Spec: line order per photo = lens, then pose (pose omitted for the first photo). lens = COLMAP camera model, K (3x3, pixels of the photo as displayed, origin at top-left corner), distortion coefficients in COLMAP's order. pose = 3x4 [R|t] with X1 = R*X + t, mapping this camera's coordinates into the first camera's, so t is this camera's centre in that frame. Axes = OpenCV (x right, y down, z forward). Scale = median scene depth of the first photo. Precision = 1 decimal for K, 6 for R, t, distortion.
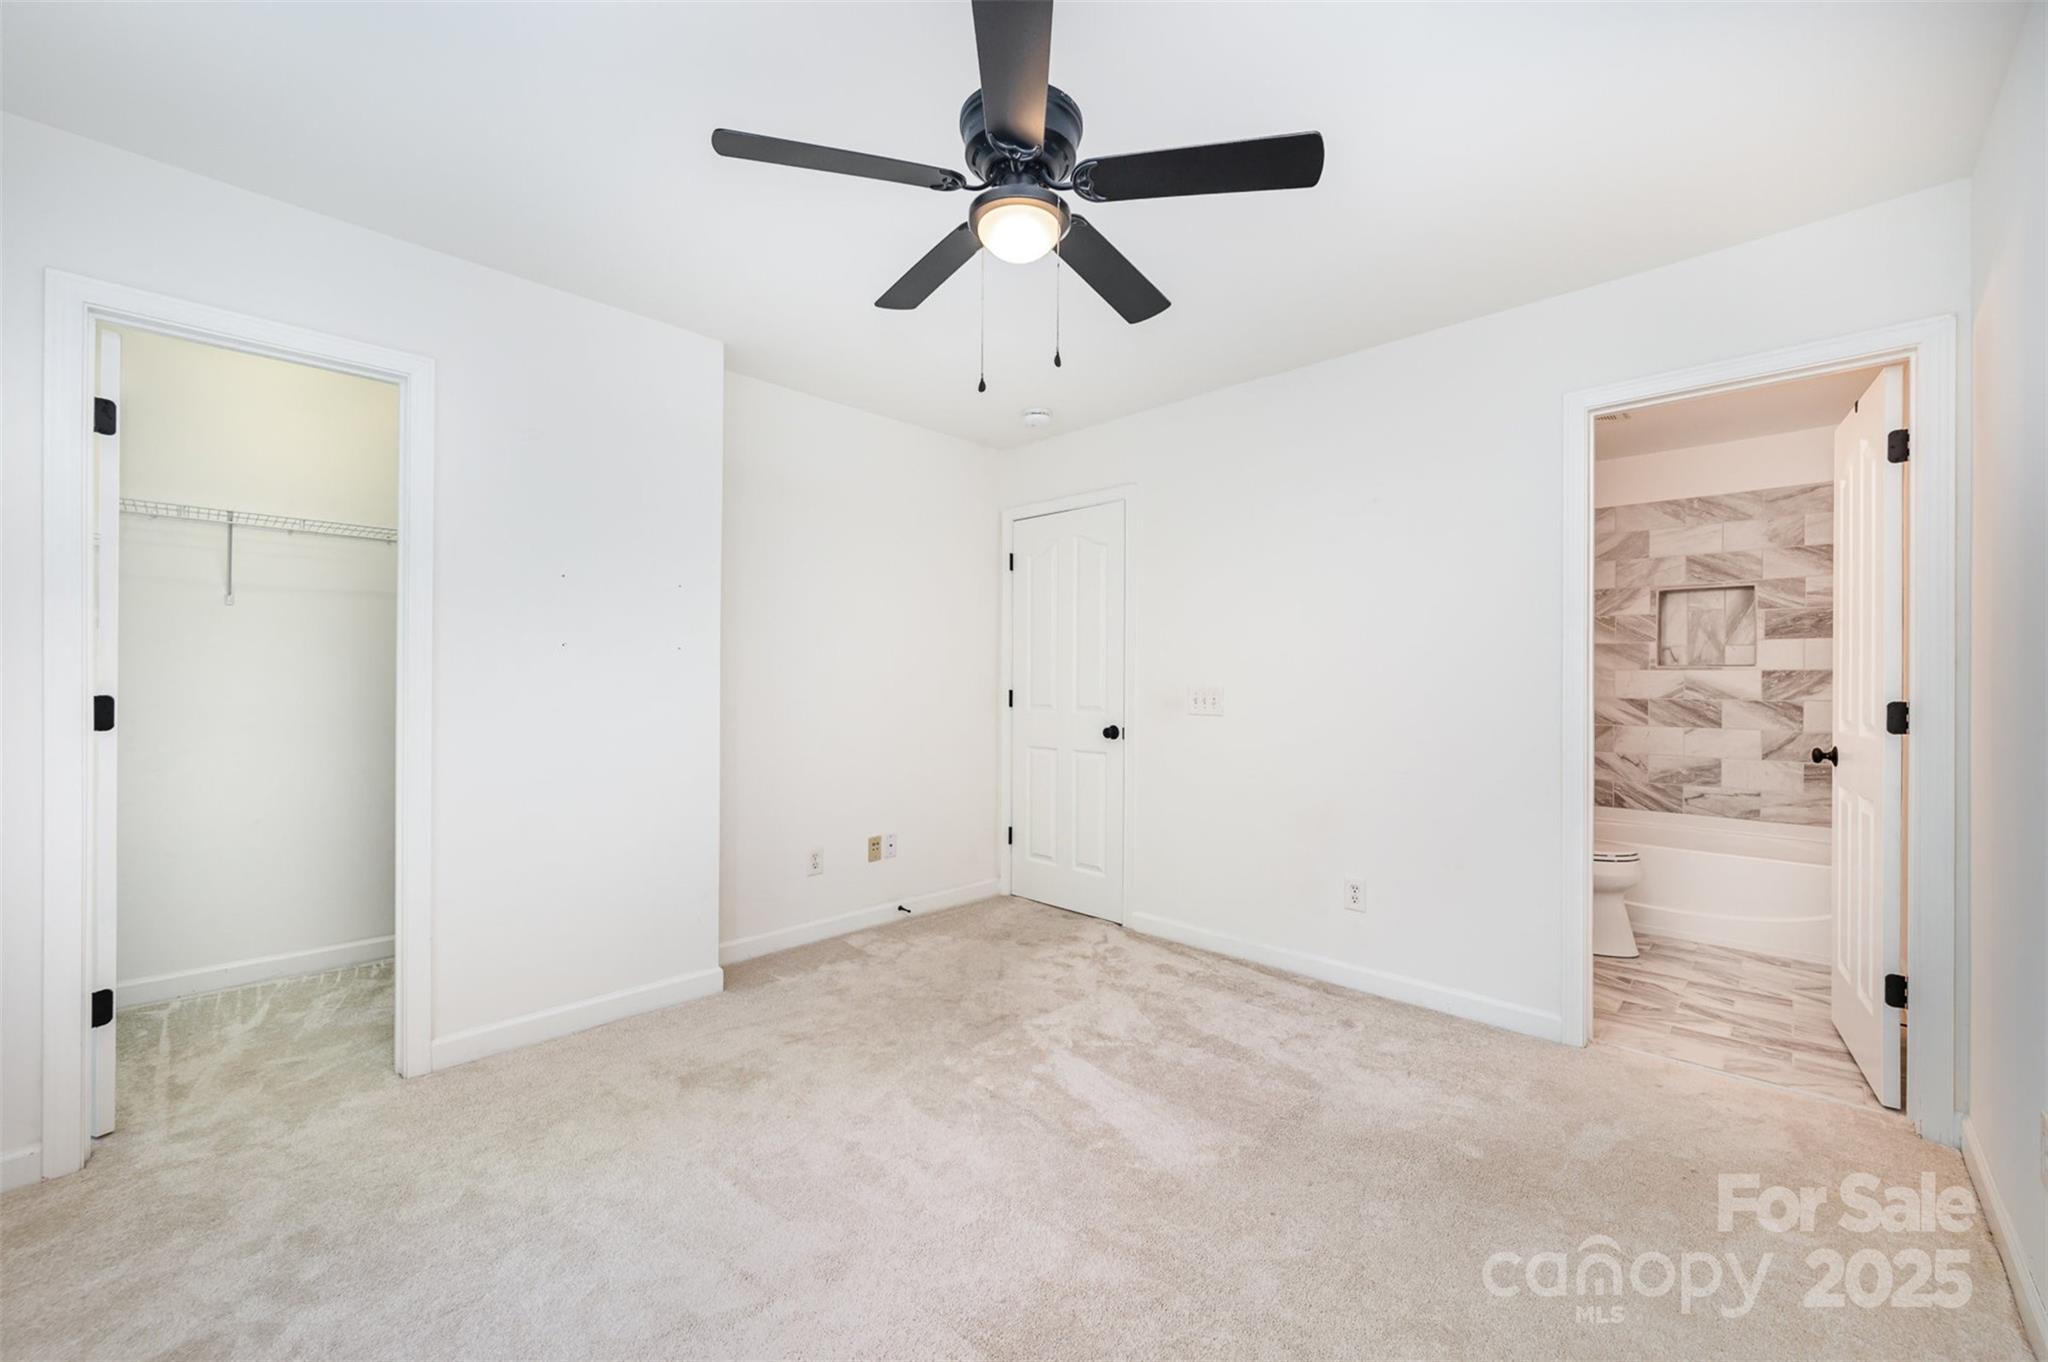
lens RADIAL K [[814.0, 0, 1016.9], [0, 814.0, 687.8], [0, 0, 1]] dist [0.000298, 0.000583]
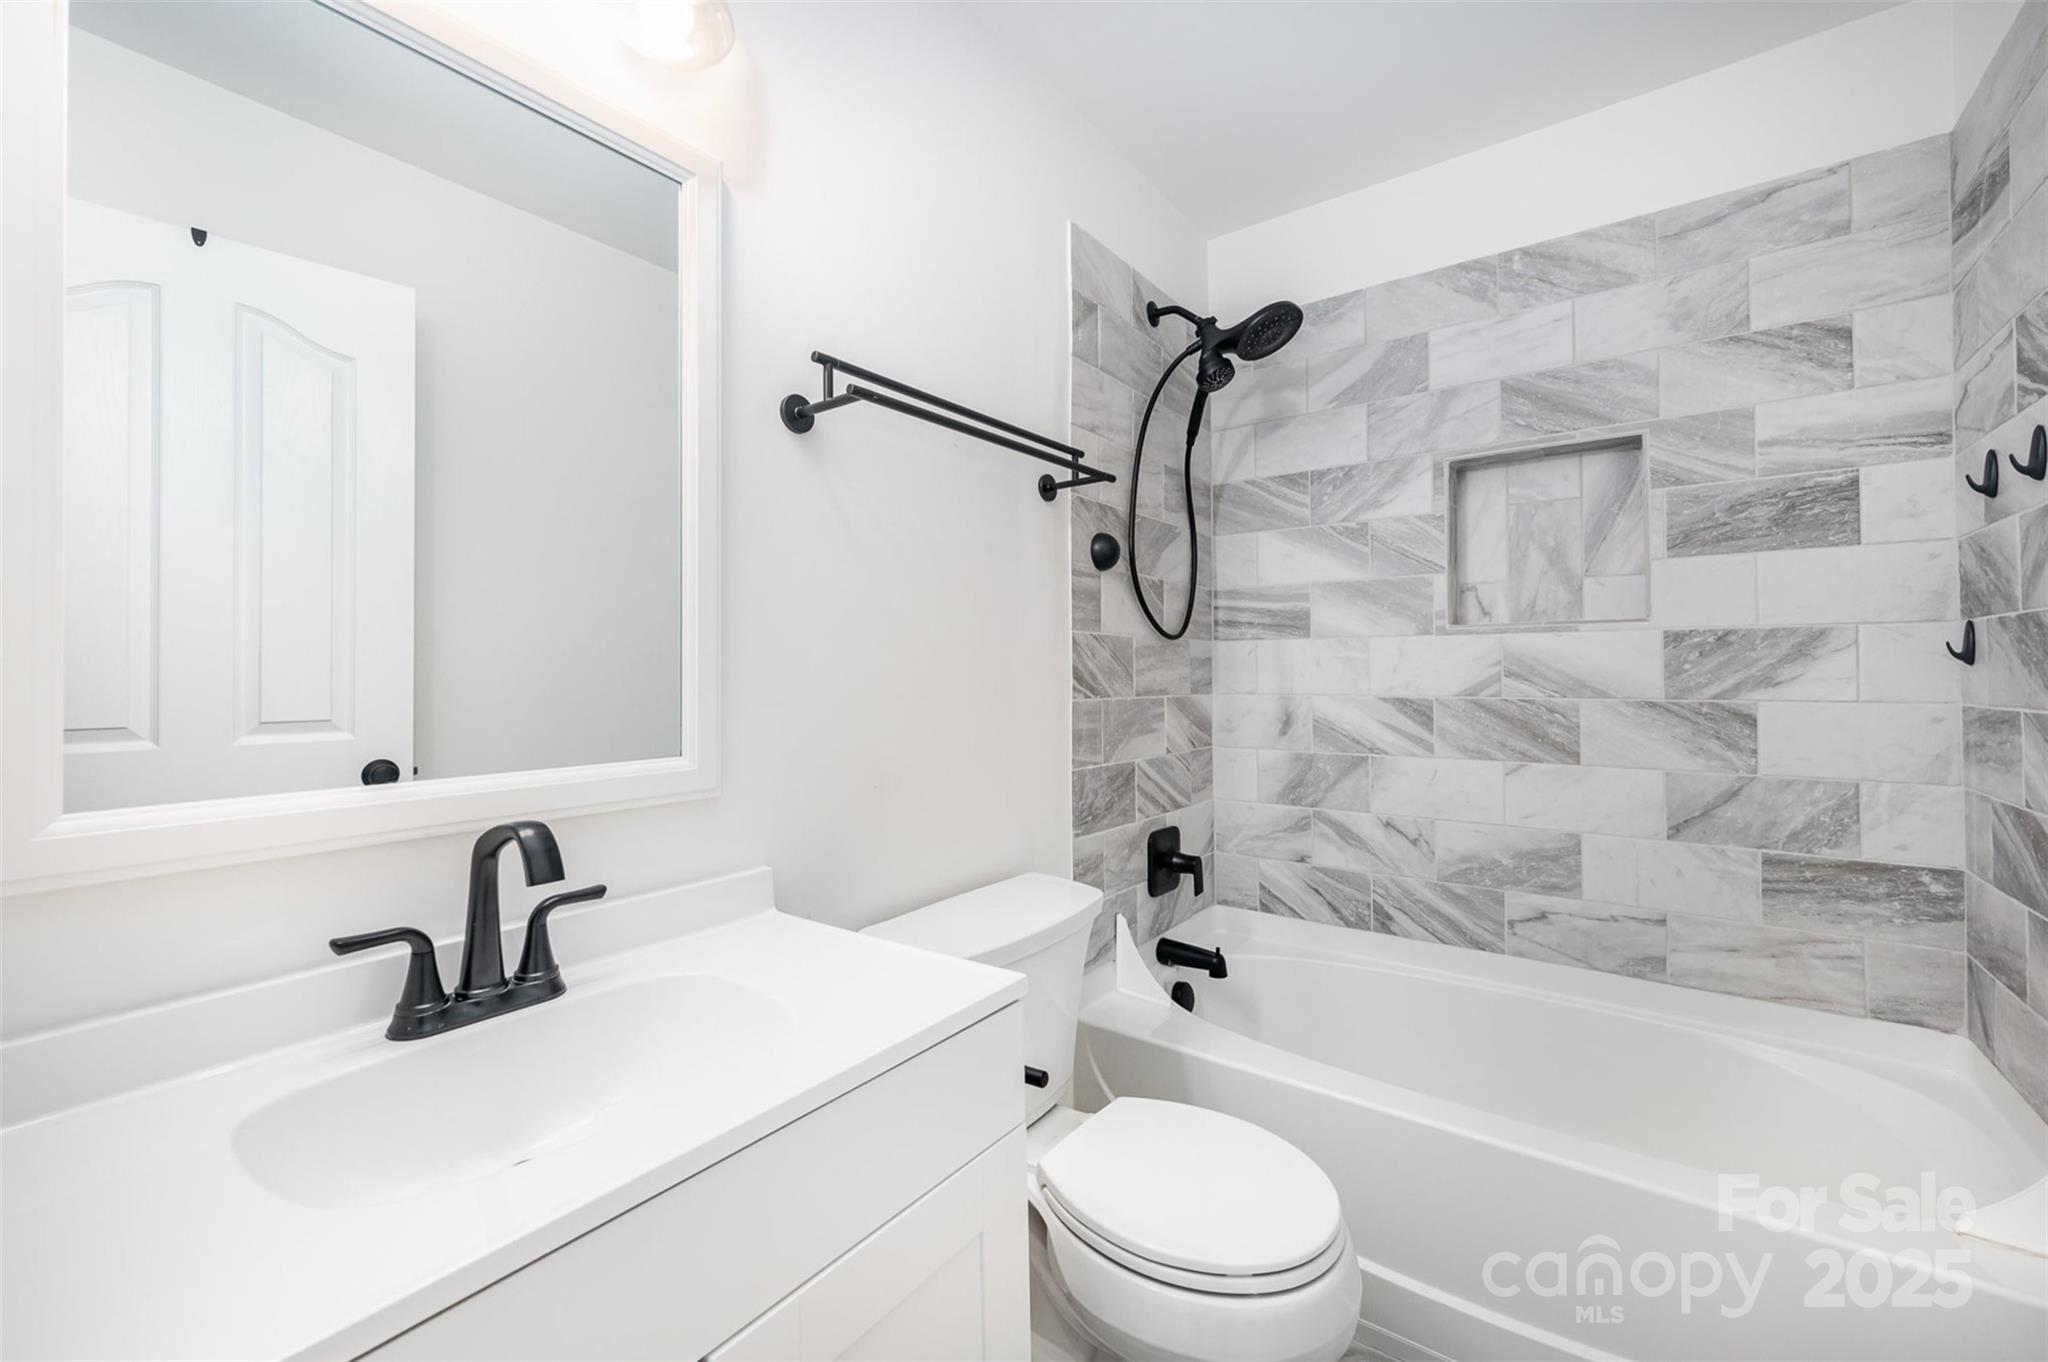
lens RADIAL K [[814.0, 0, 1031.1], [0, 814.0, 668.2], [0, 0, 1]] dist [0.000298, 0.000583]
pose [[0.992130, -0.013697, 0.124462, 0.514769], [0.014923, 0.999849, -0.008927, -0.002635], [-0.124321, 0.010714, 0.992184, 0.597328]]
